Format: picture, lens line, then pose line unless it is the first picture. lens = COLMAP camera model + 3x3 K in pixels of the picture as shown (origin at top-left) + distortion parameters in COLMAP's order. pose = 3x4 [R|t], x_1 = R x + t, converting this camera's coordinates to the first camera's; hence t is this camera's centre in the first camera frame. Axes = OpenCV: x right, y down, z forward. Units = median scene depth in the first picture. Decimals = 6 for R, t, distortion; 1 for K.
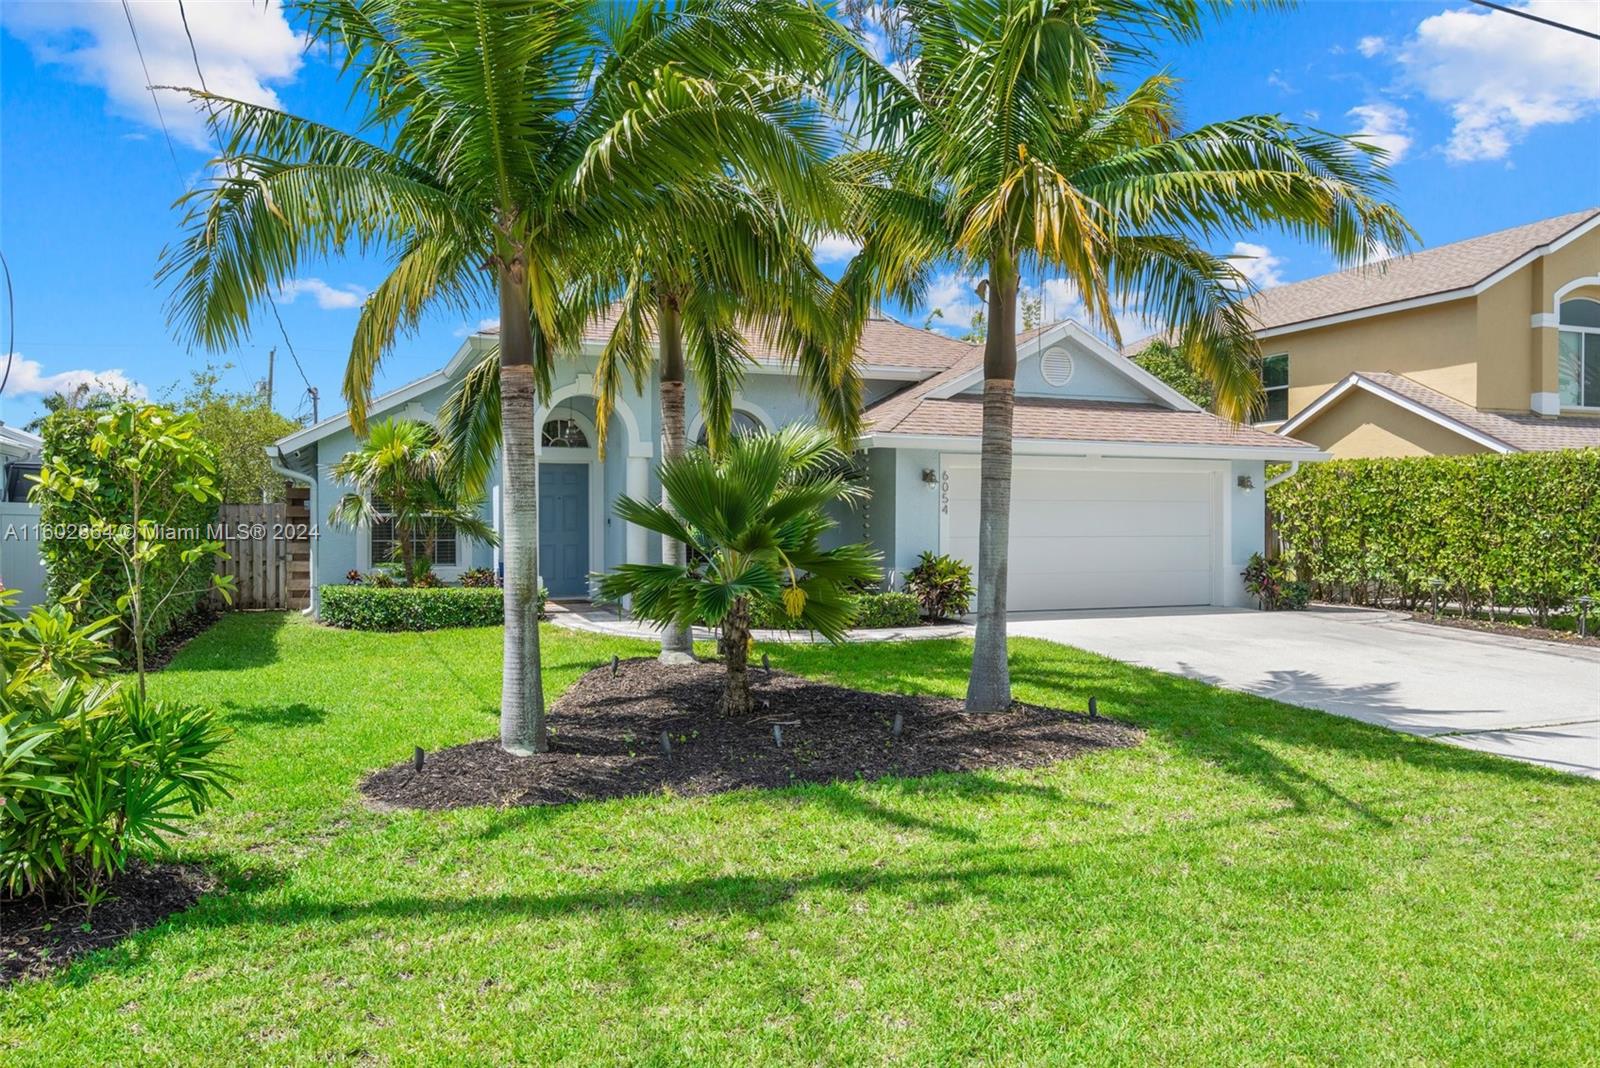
lens RADIAL K [[1179.3, 0, 808.5], [0, 1179.3, 524.8], [0, 0, 1]] dist [0.002522, -0.003561]
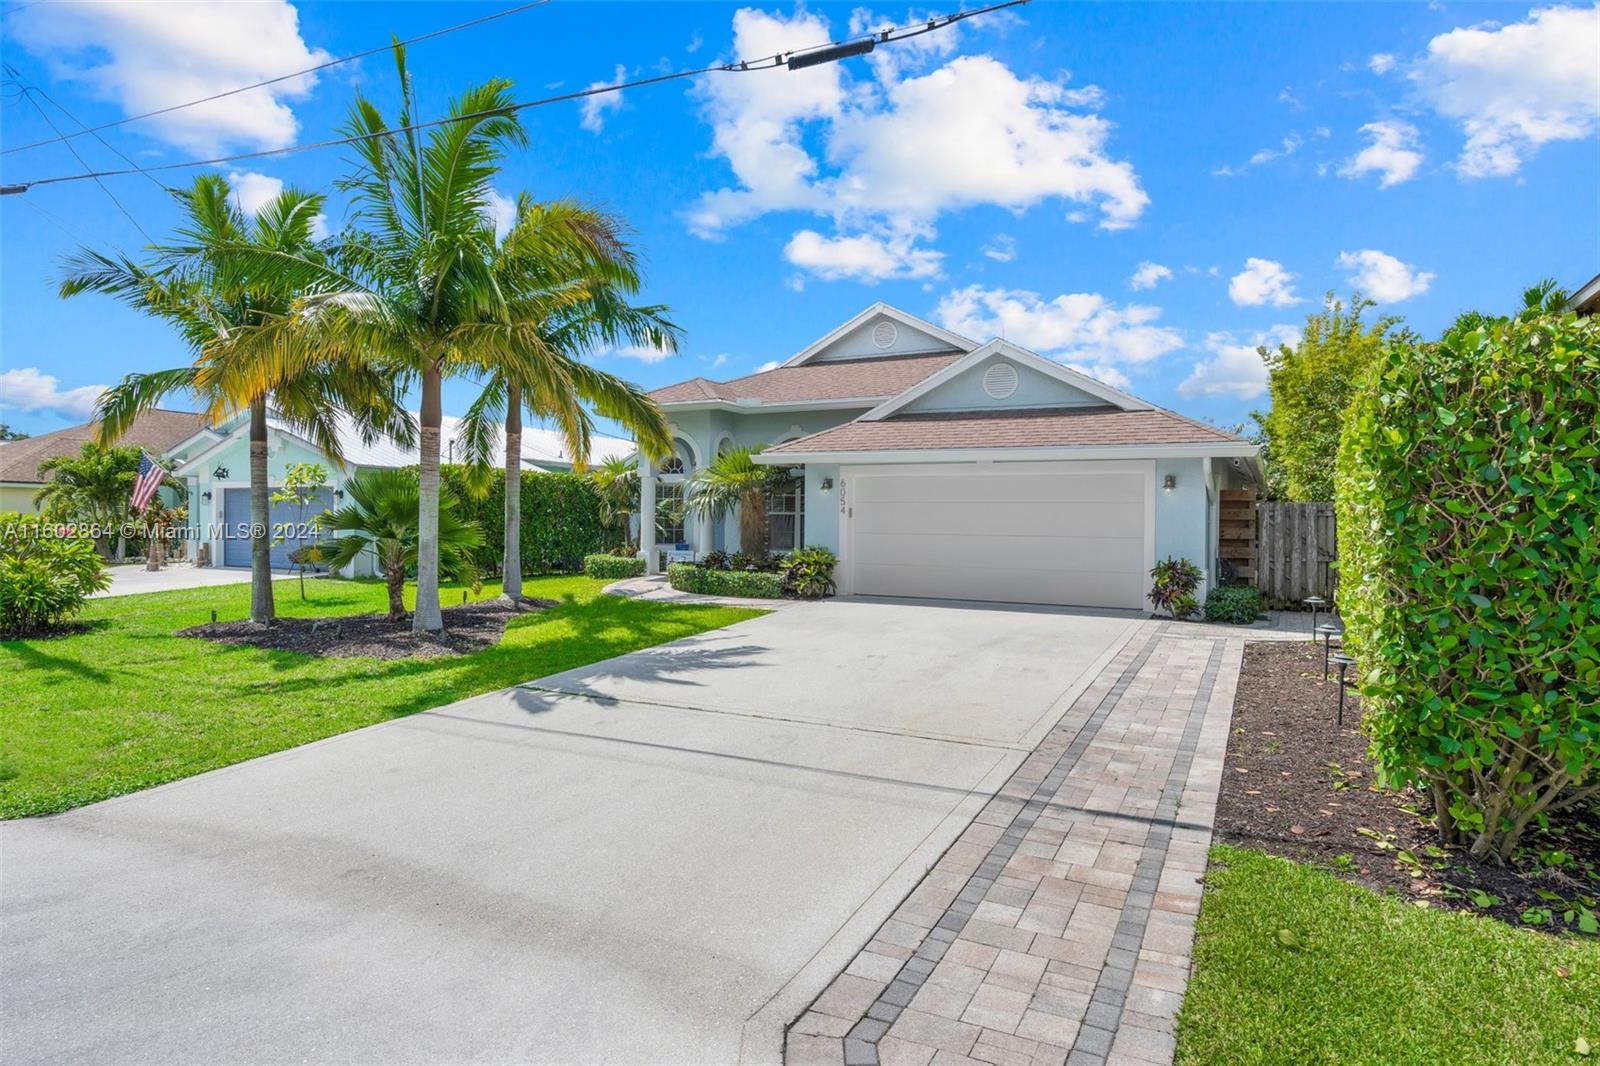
lens RADIAL K [[921.6, 0, 812.9], [0, 921.6, 533.8], [0, 0, 1]] dist [0.002656, 0.003832]
pose [[0.639994, 0.018526, -0.768157, 0.796851], [-0.013546, 0.999826, 0.012828, -0.000376], [0.768261, 0.002196, 0.640133, 0.329625]]
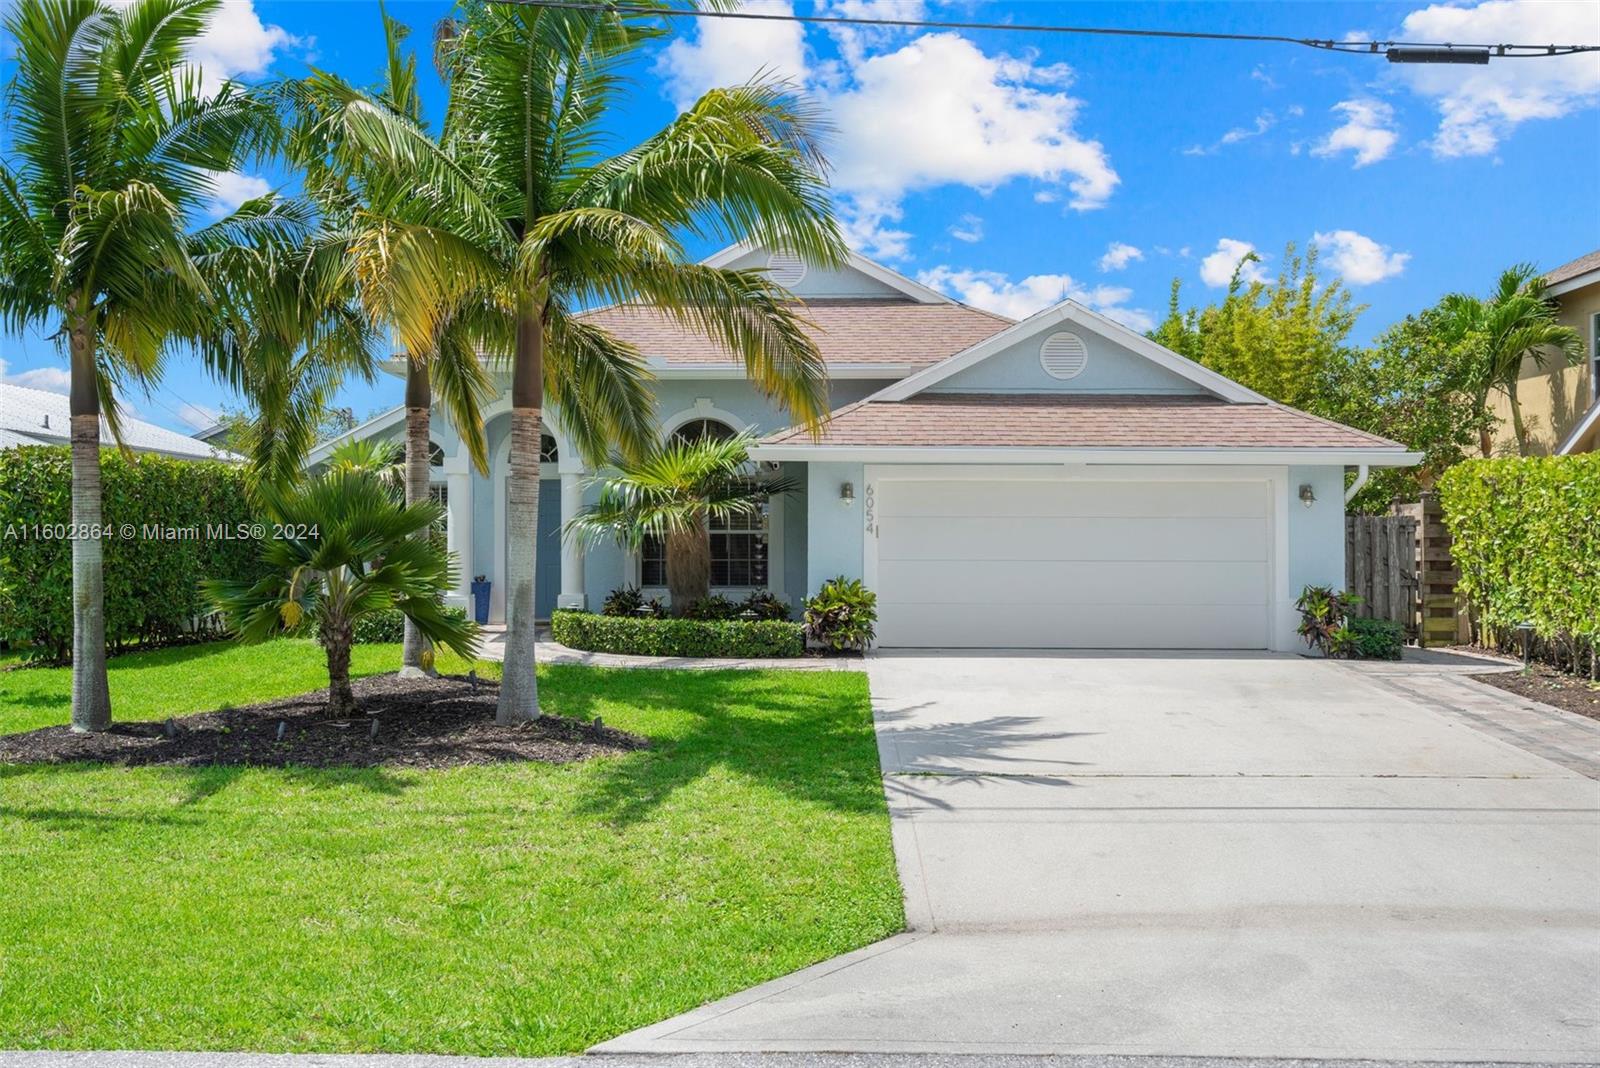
lens RADIAL K [[1598.4, 0, 809.9], [0, 1598.4, 540.3], [0, 0, 1]] dist [0.019016, 0.000000]
pose [[0.916231, 0.003125, -0.400638, 0.521112], [-0.003797, 0.999992, -0.000884, -0.002904], [0.400632, 0.002332, 0.916236, -0.106238]]
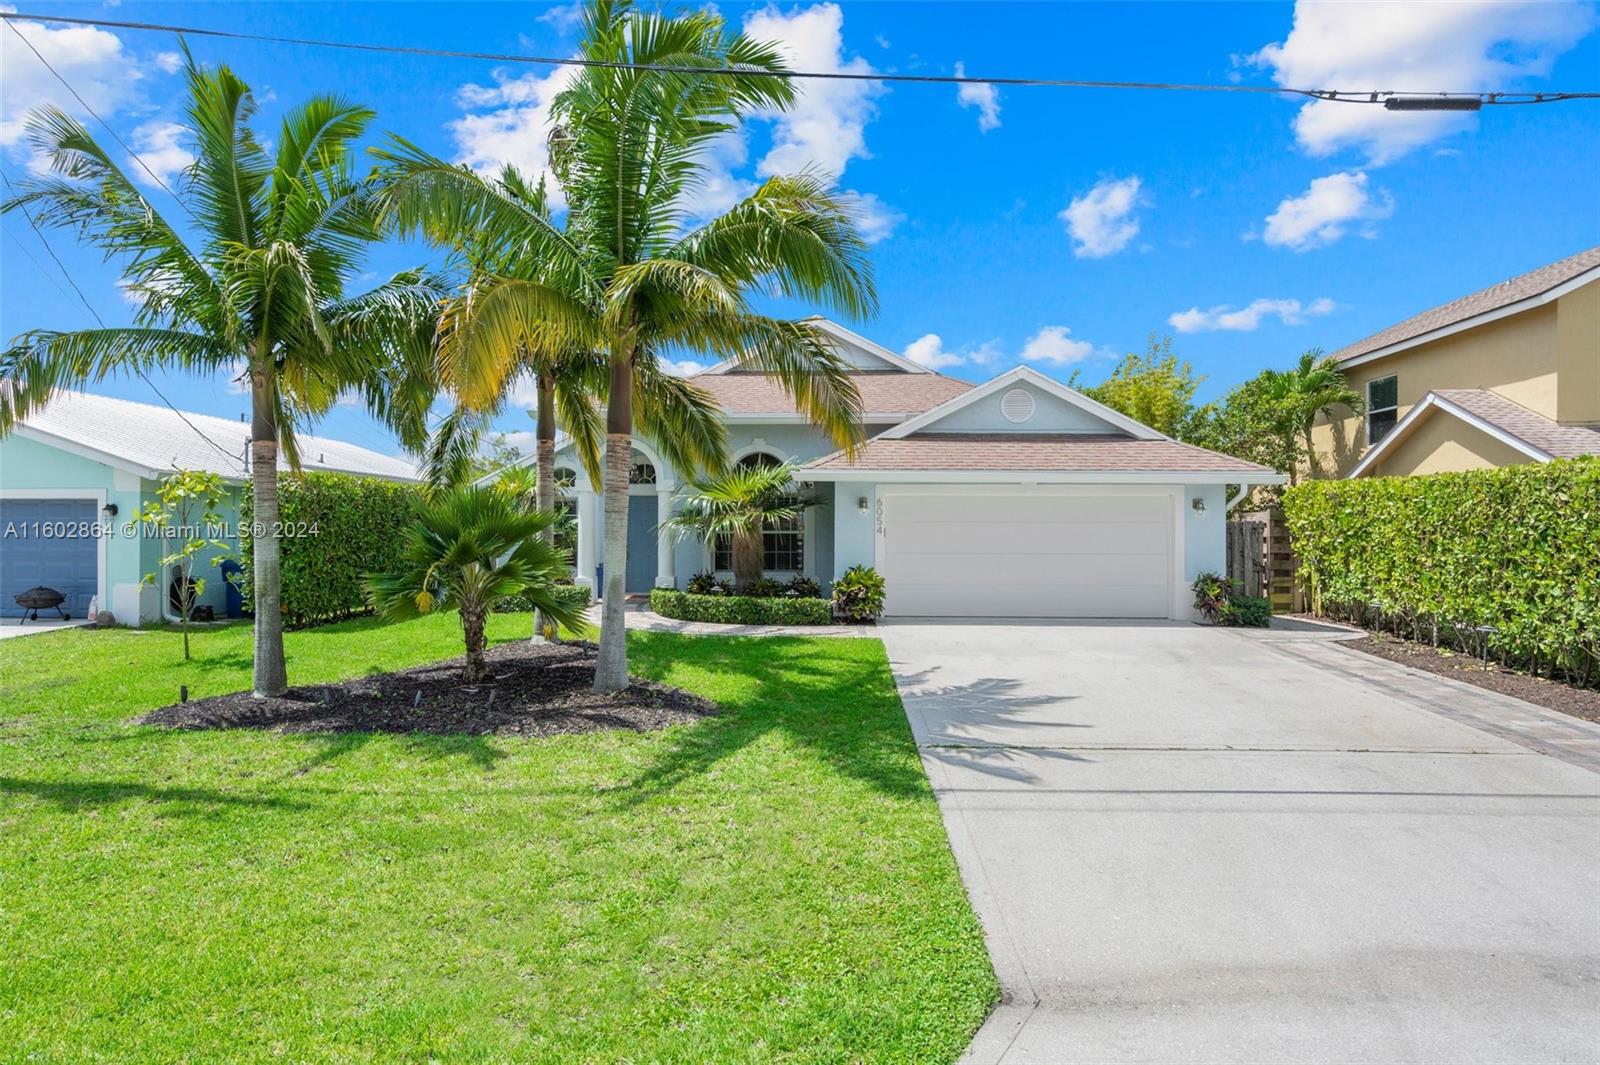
lens RADIAL K [[921.6, 0, 800.9], [0, 921.6, 542.3], [0, 0, 1]] dist [0.002656, 0.003832]
pose [[0.909583, 0.007341, -0.415458, 0.411307], [-0.004122, 0.999954, 0.008644, -0.008322], [0.415503, -0.006150, 0.909571, 0.096011]]
